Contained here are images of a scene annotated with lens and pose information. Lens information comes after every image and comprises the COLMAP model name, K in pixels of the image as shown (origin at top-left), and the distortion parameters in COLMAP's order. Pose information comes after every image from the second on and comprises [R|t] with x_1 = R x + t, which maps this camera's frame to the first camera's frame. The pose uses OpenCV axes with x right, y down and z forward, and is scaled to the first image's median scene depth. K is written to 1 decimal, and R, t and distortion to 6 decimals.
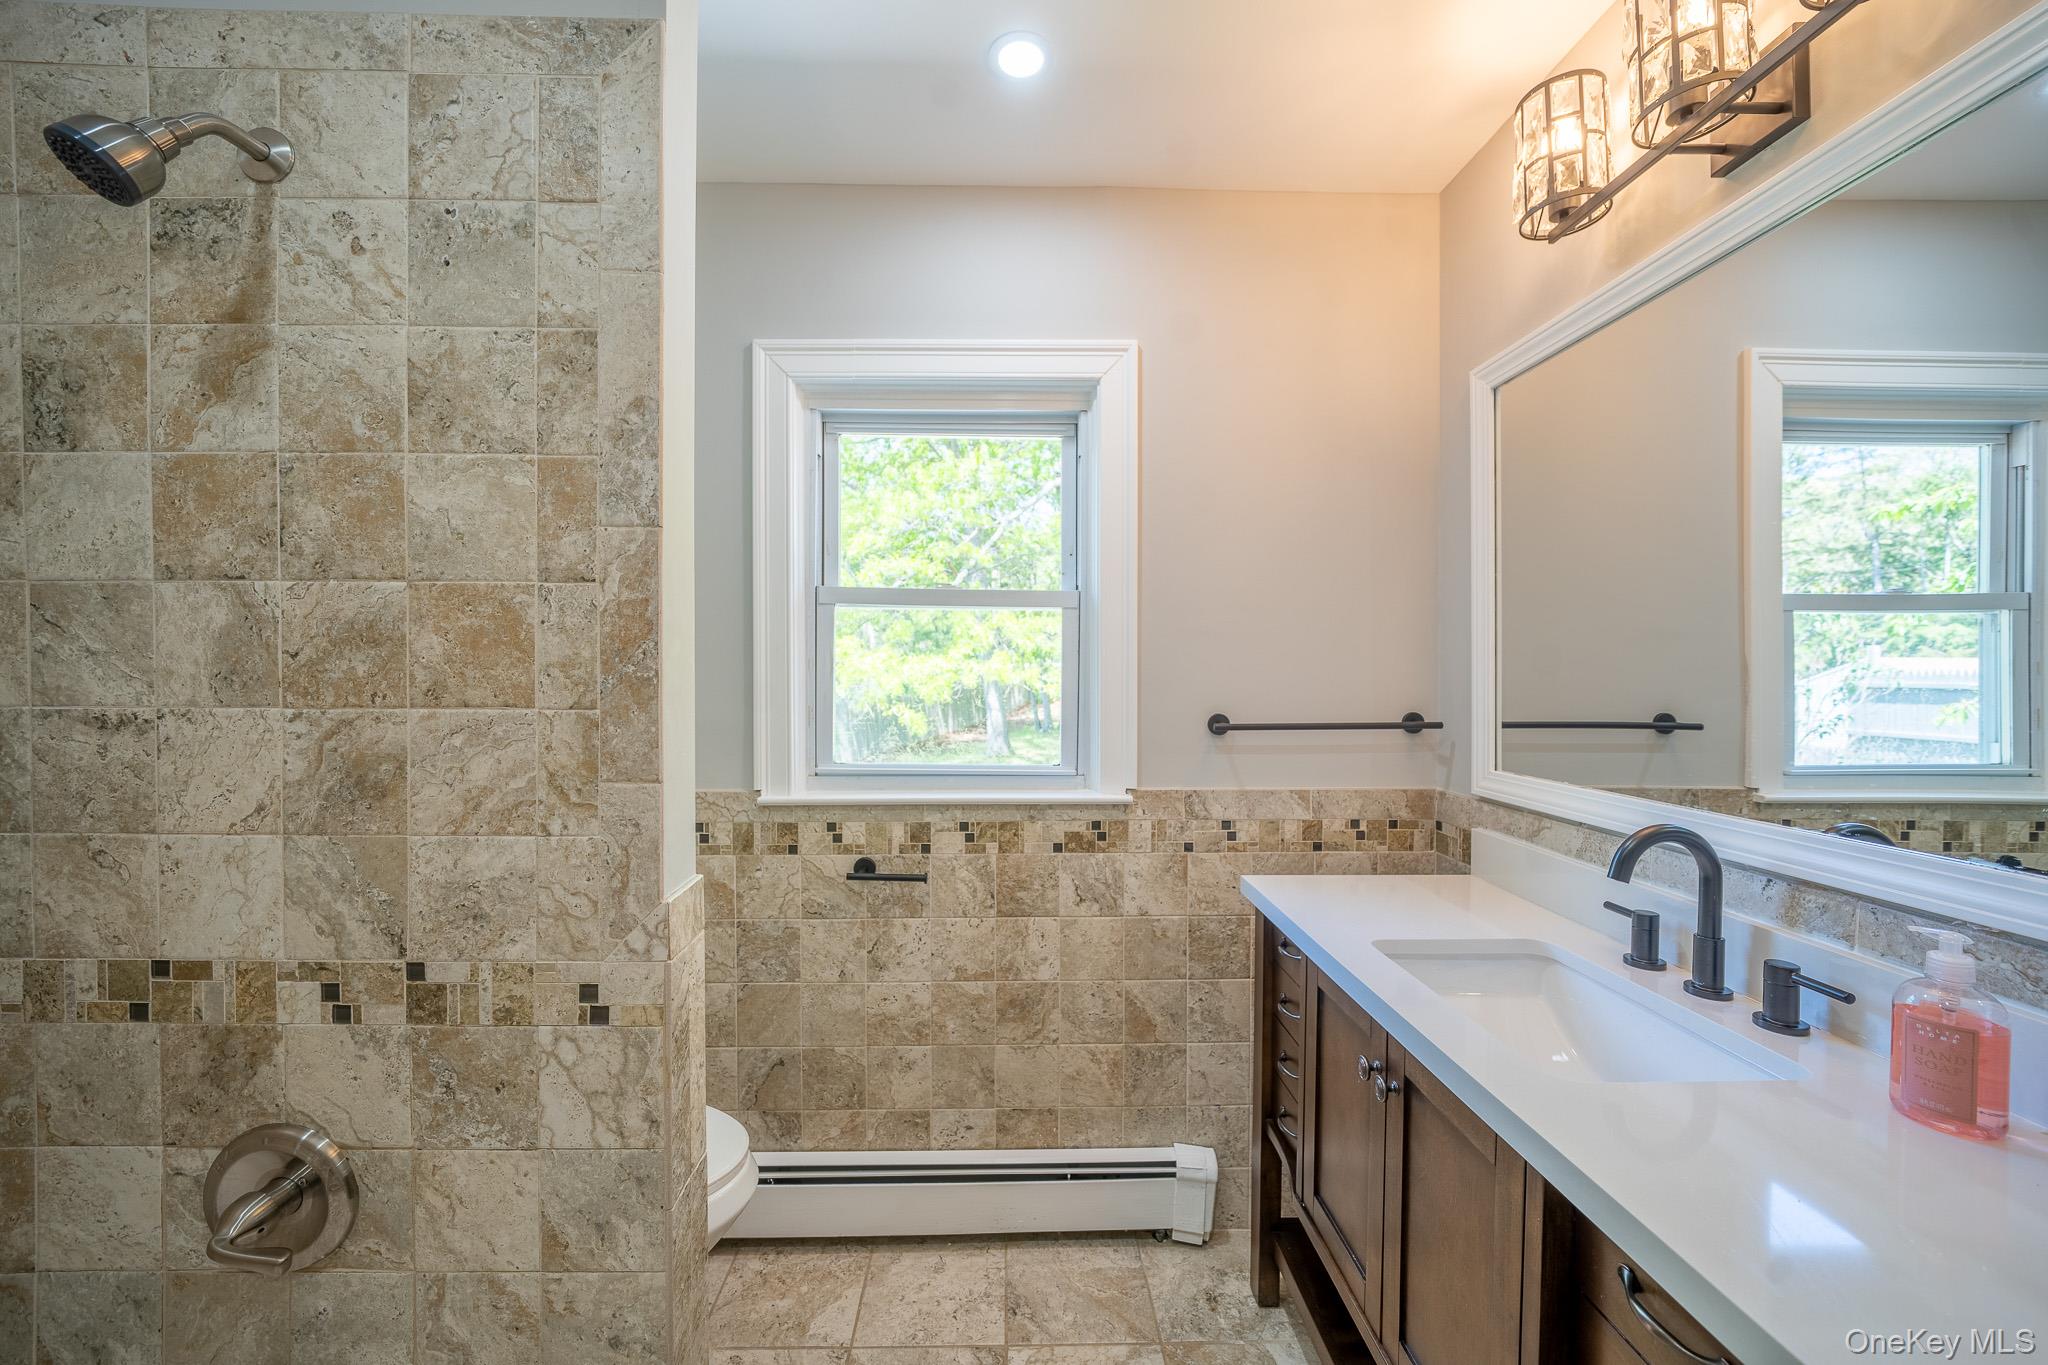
lens RADIAL K [[751.3, 0, 1023.9], [0, 751.3, 683.4], [0, 0, 1]] dist [-0.008104, 0.000149]
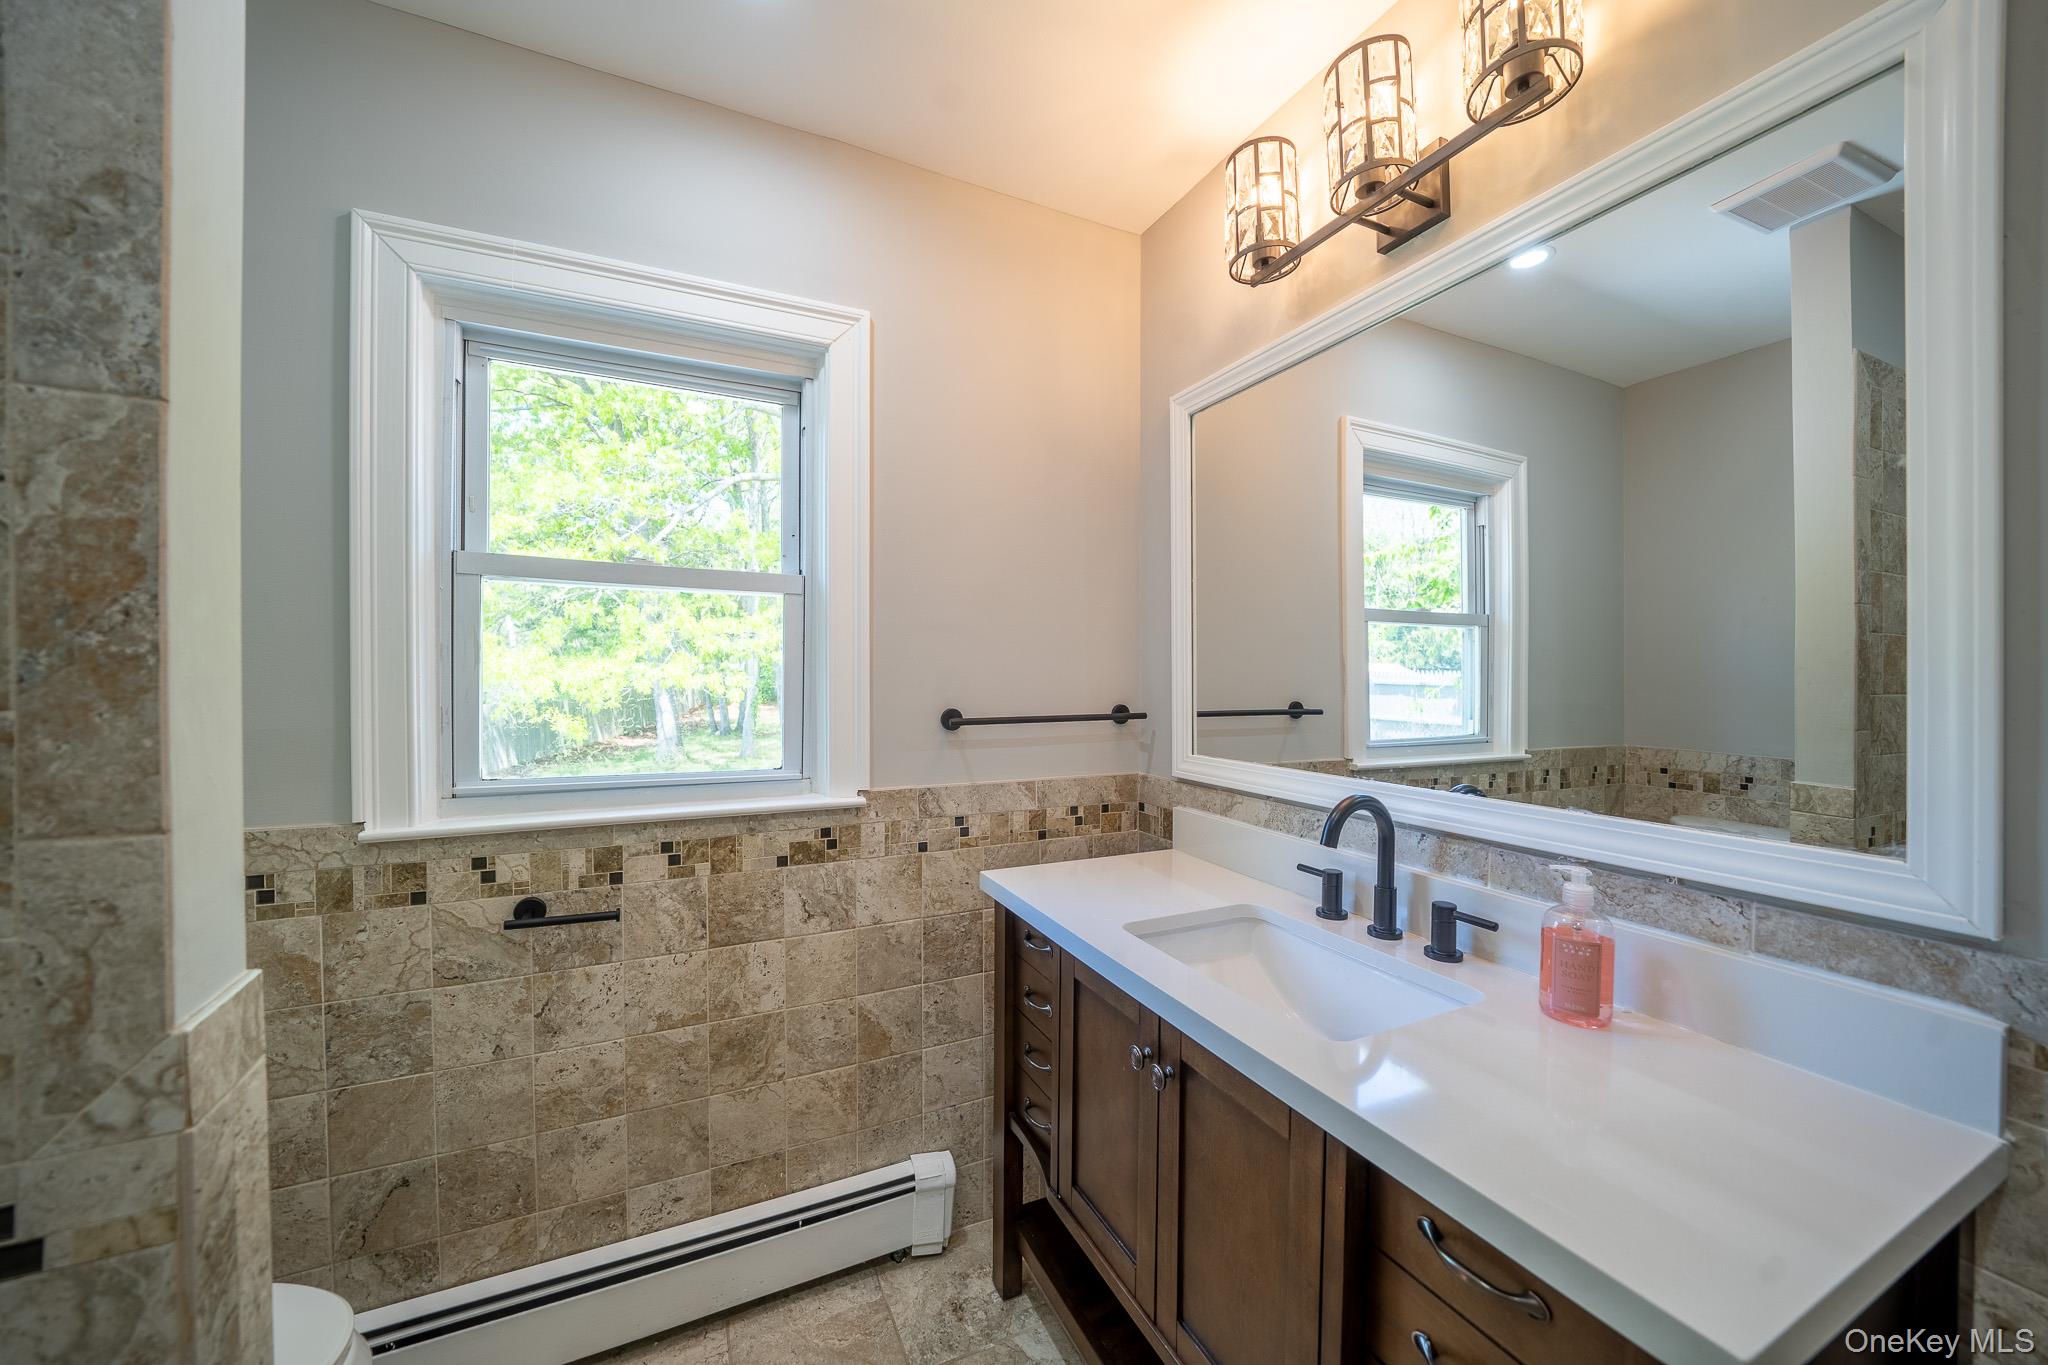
lens RADIAL K [[722.3, 0, 1015.5], [0, 722.3, 684.1], [0, 0, 1]] dist [-0.019054, 0.001837]
pose [[0.916838, -0.003211, 0.399247, -0.045109], [0.002956, 0.999995, 0.001256, 0.008162], [-0.399249, 0.000029, 0.916843, 0.110817]]
